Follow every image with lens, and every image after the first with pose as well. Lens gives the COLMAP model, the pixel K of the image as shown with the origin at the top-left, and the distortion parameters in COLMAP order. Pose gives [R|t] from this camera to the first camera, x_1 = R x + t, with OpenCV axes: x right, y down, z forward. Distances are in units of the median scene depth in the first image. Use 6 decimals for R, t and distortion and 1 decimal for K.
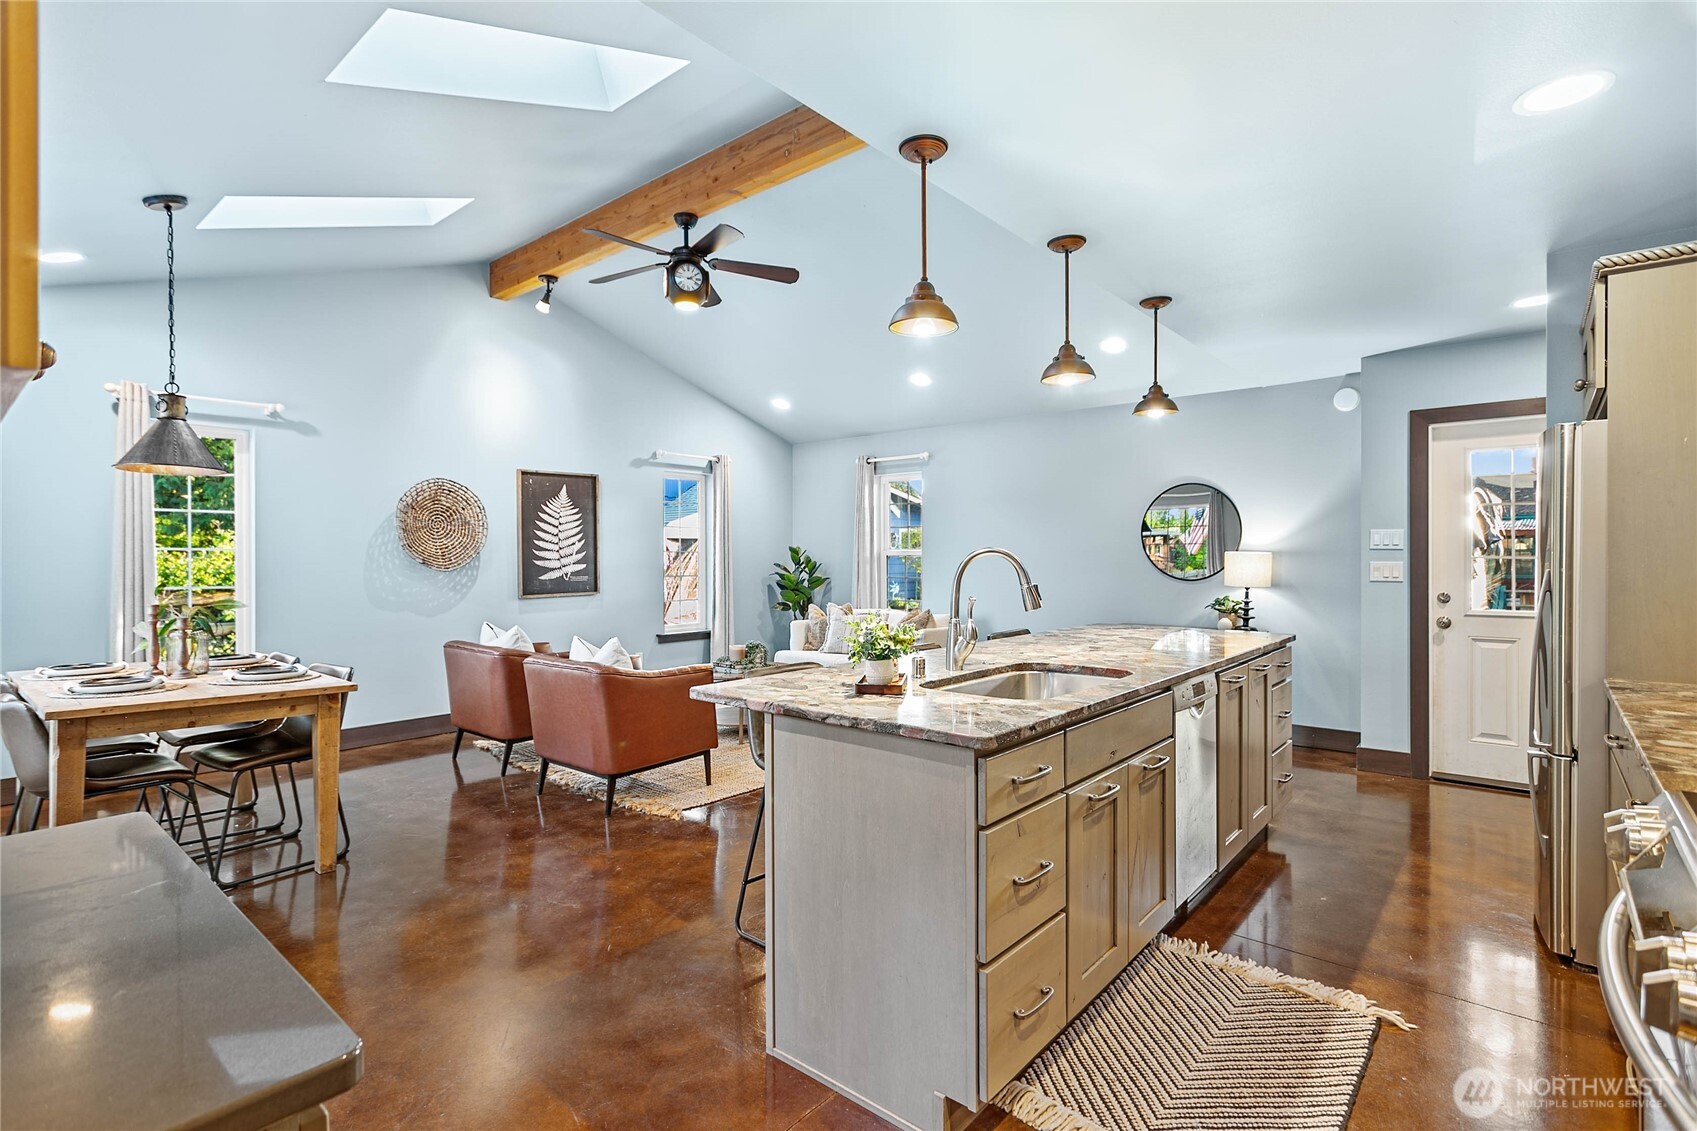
lens RADIAL K [[806.2, 0, 848.9], [0, 806.2, 556.1], [0, 0, 1]] dist [-0.003555, 0.000788]
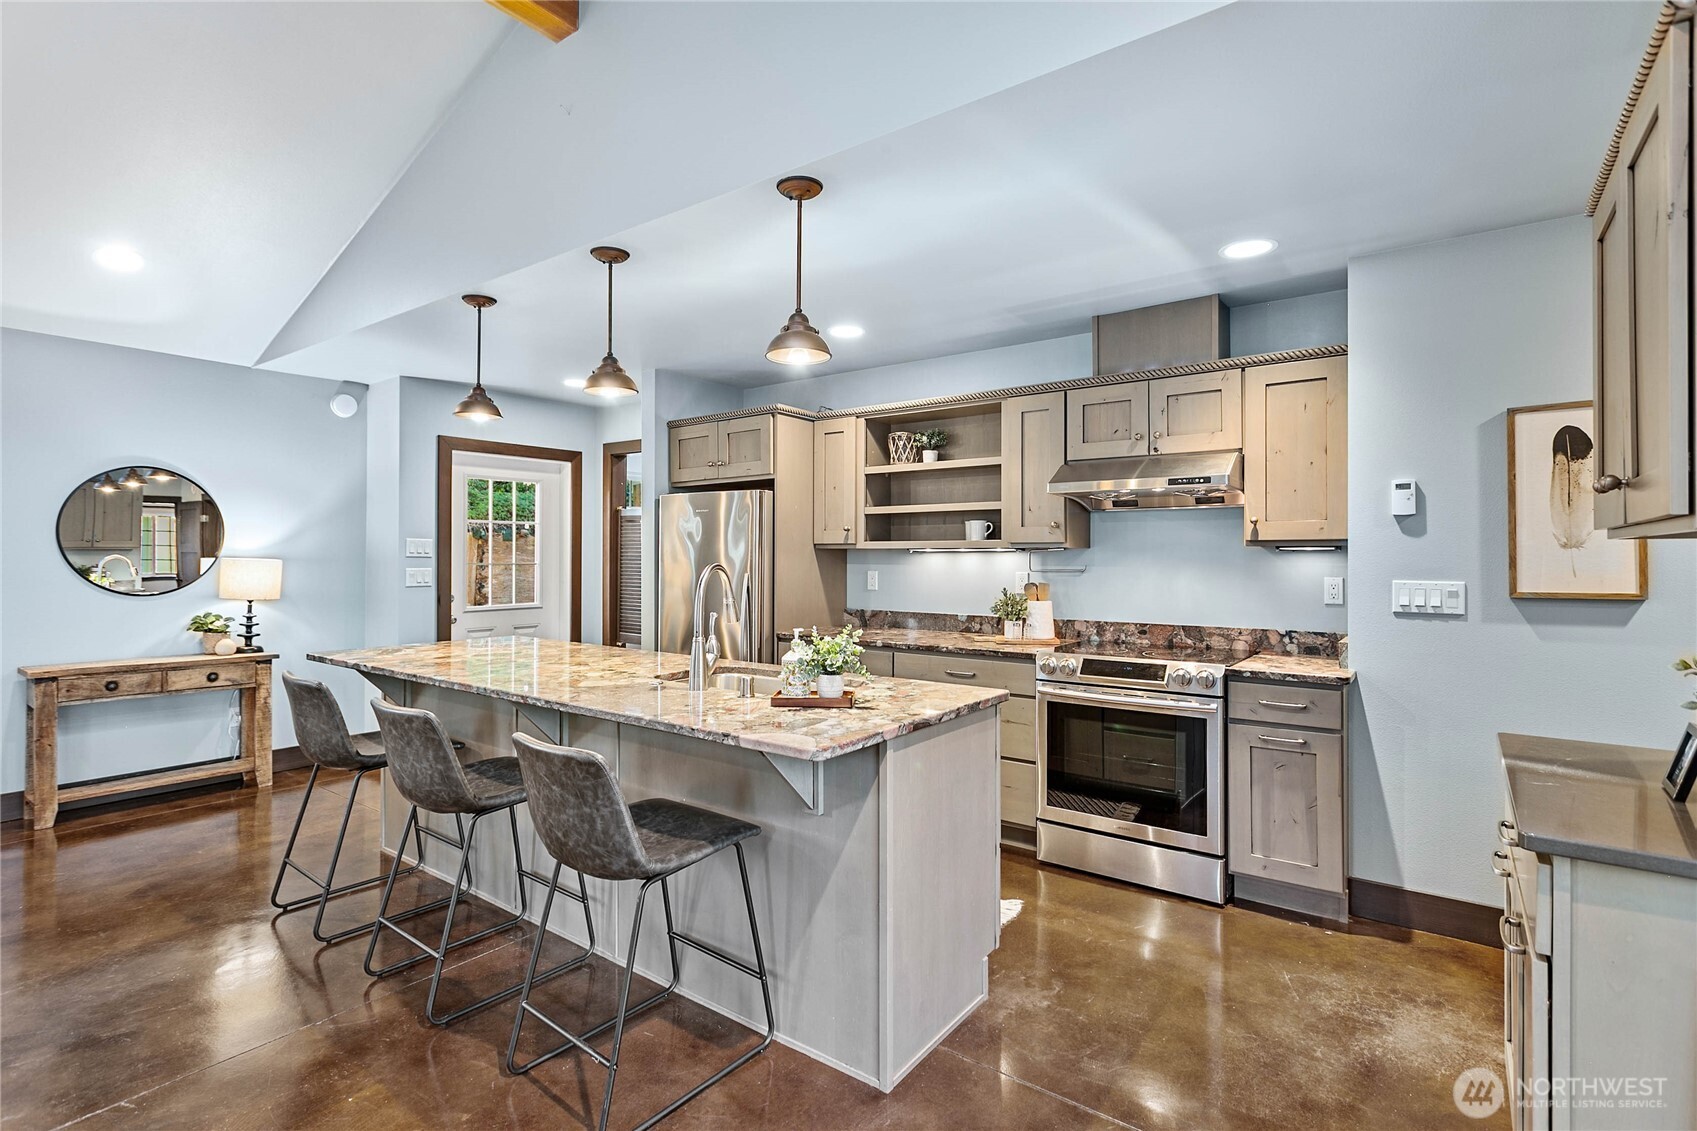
lens RADIAL K [[806.2, 0, 848.9], [0, 806.2, 556.1], [0, 0, 1]] dist [-0.003555, 0.000788]
pose [[-0.066124, 0.000804, 0.997811, -0.386902], [-0.003123, 0.999995, -0.001013, -0.008435], [-0.997807, -0.003183, -0.066121, 0.405246]]
